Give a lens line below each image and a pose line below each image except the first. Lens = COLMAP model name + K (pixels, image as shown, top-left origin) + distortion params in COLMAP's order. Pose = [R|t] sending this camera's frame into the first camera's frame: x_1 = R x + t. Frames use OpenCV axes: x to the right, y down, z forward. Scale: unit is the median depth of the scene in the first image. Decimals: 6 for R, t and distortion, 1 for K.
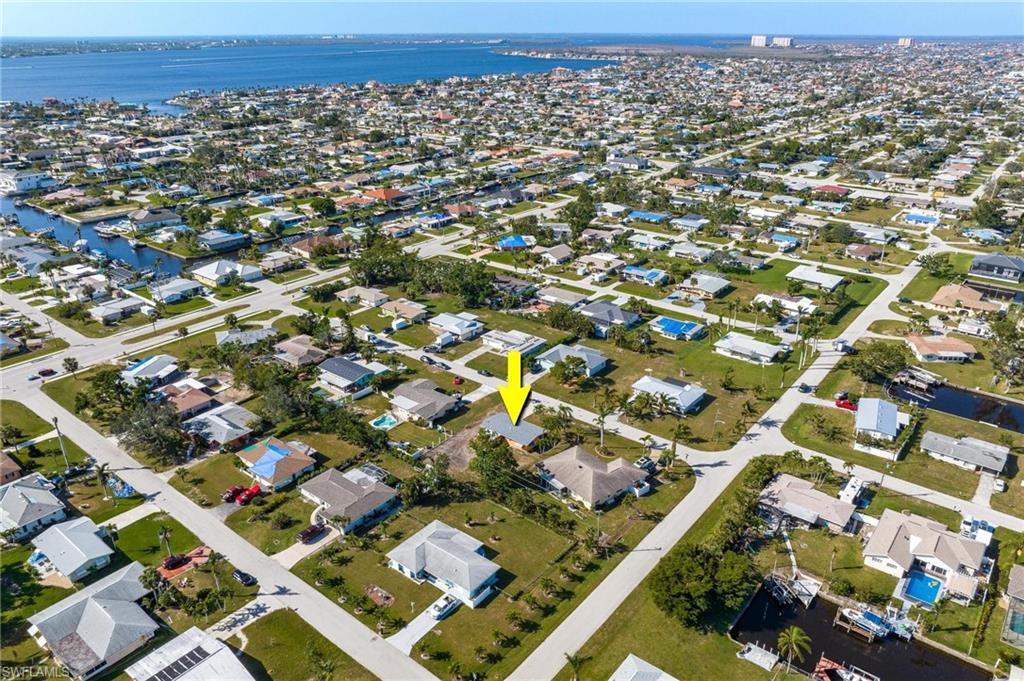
lens RADIAL K [[727.7, 0, 508.8], [0, 727.7, 341.9], [0, 0, 1]] dist [-0.031910, 0.002991]
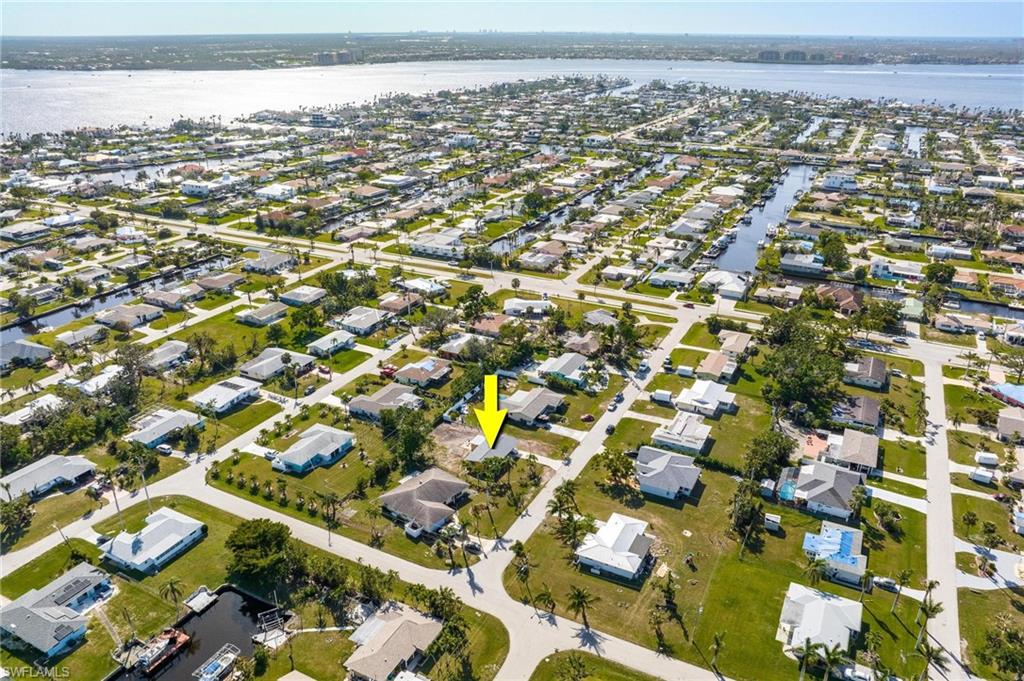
lens RADIAL K [[727.7, 0, 508.8], [0, 727.7, 341.9], [0, 0, 1]] dist [-0.031910, 0.002991]
pose [[0.195752, 0.391093, -0.899293, 0.684435], [-0.389693, 0.872542, 0.294634, -0.260081], [0.899900, 0.292773, 0.323208, 0.461279]]
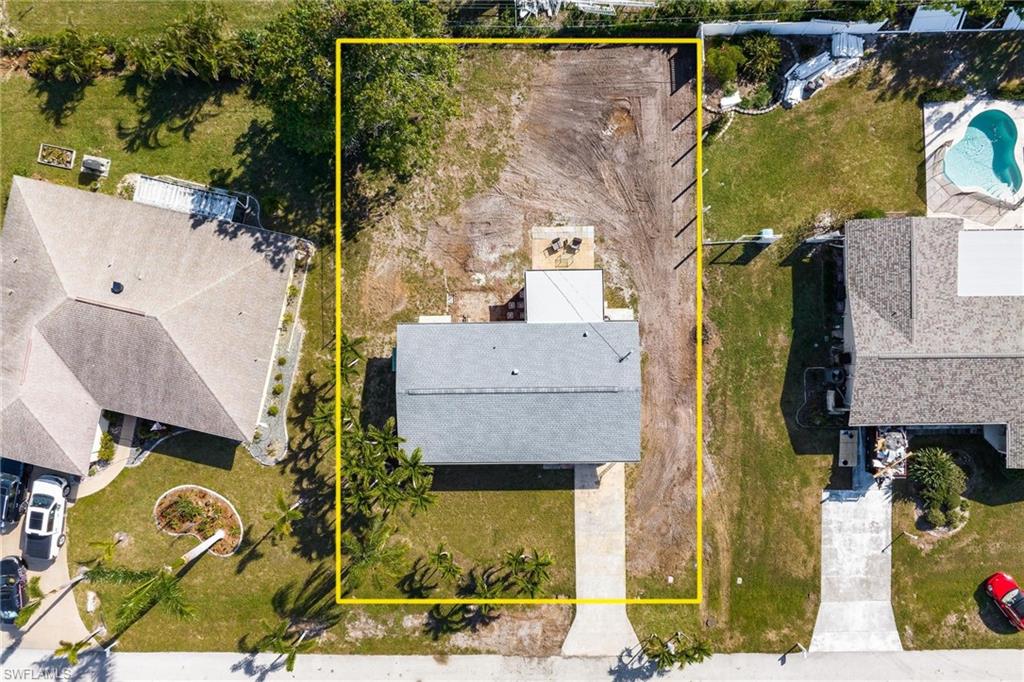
lens RADIAL K [[727.7, 0, 508.8], [0, 727.7, 342.4], [0, 0, 1]] dist [-0.031910, 0.002991]
pose [[-0.766230, 0.640882, 0.046505, -0.010948], [-0.228081, -0.338924, 0.912748, -0.076316], [0.600725, 0.688768, 0.405867, 0.653909]]
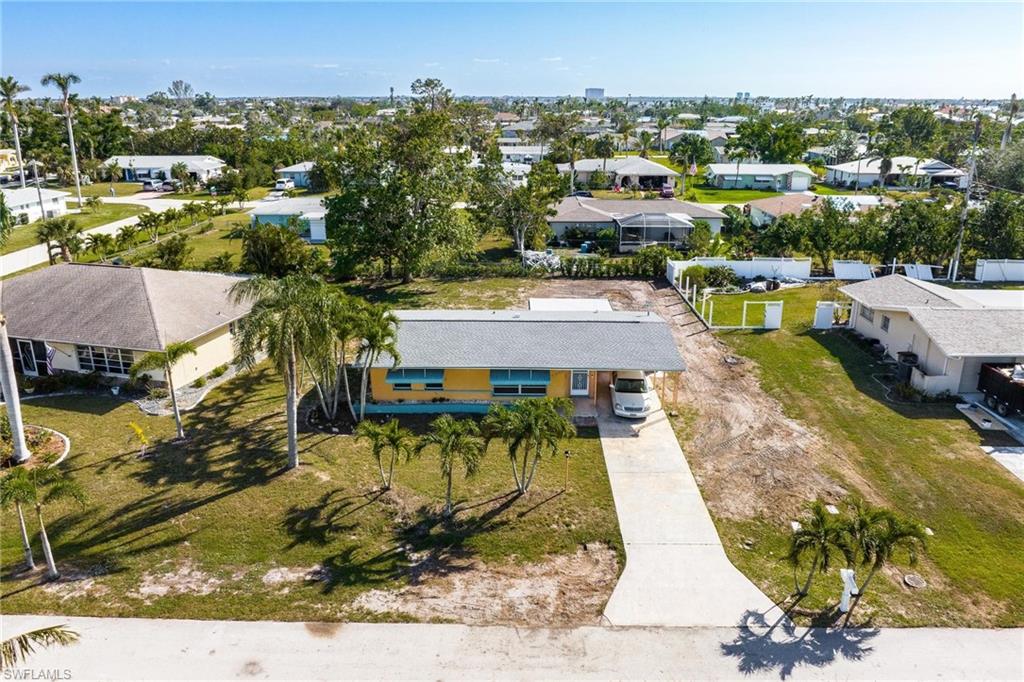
lens RADIAL K [[727.7, 0, 508.8], [0, 727.7, 342.4], [0, 0, 1]] dist [-0.031910, 0.002991]
pose [[-0.791653, 0.197890, -0.578035, 0.094227], [-0.245253, 0.763596, 0.597304, -0.001099], [0.559586, 0.614623, -0.555970, 0.823402]]
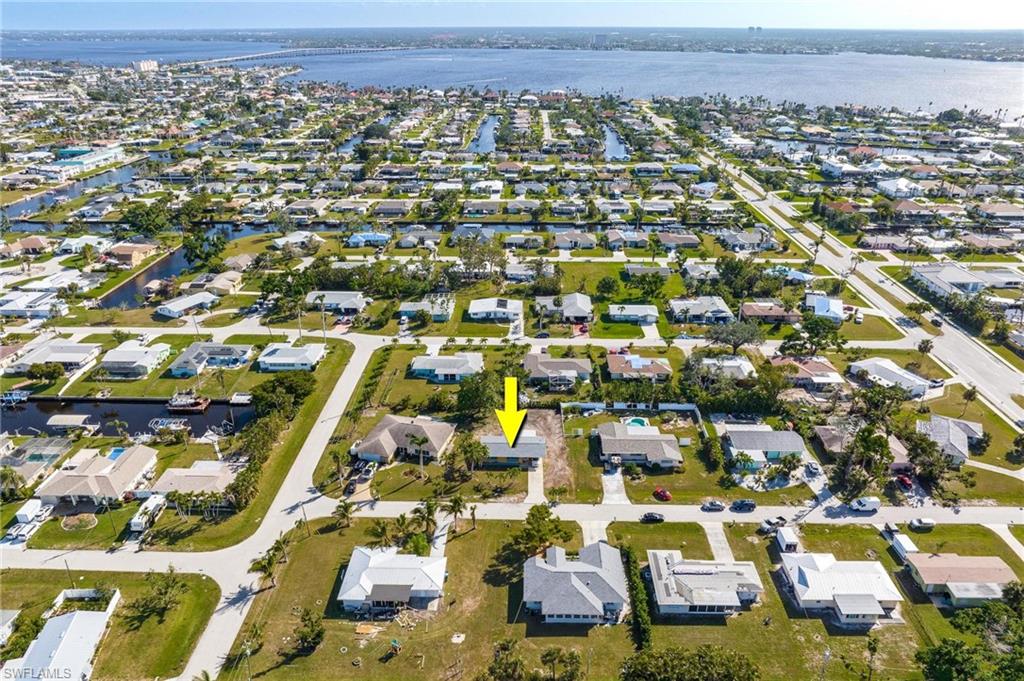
lens RADIAL K [[731.6, 0, 512.0], [0, 731.6, 340.5], [0, 0, 1]] dist [-0.023869, 0.003196]
pose [[-0.794111, 0.244839, -0.556275, 0.365759], [-0.240332, 0.714170, 0.657420, -0.438384], [0.558237, 0.655756, -0.508287, 1.025113]]
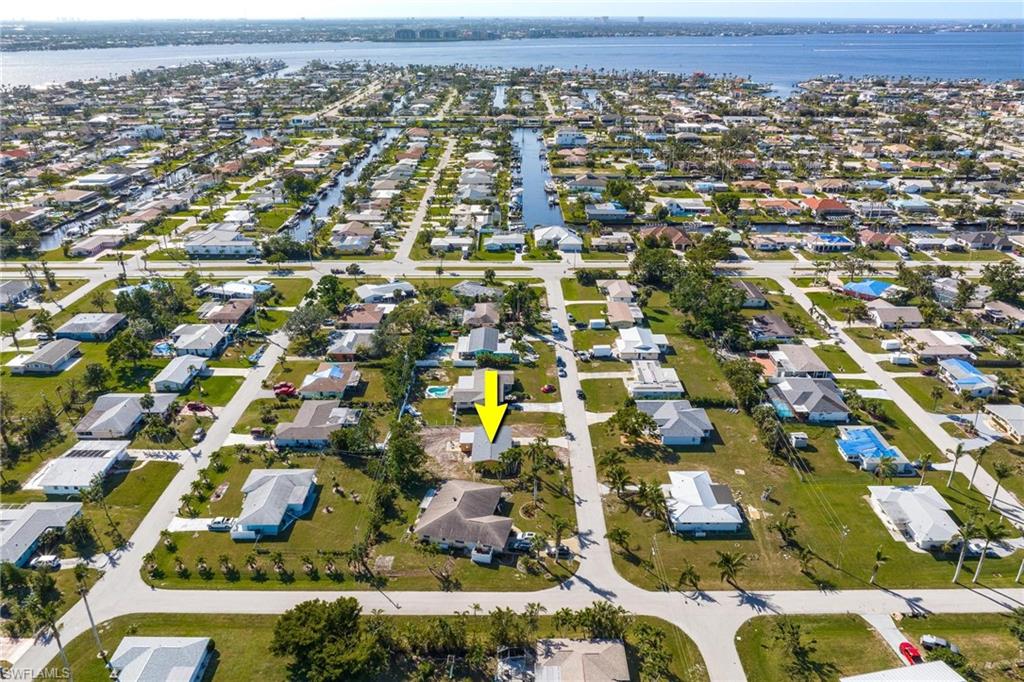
lens RADIAL K [[745.8, 0, 502.8], [0, 745.8, 343.0], [0, 0, 1]] dist [-0.026168, 0.000702]
pose [[0.618795, 0.319047, -0.717846, 0.486067], [-0.309679, 0.938881, 0.150338, -0.110580], [0.721936, 0.129274, 0.679776, 0.256645]]
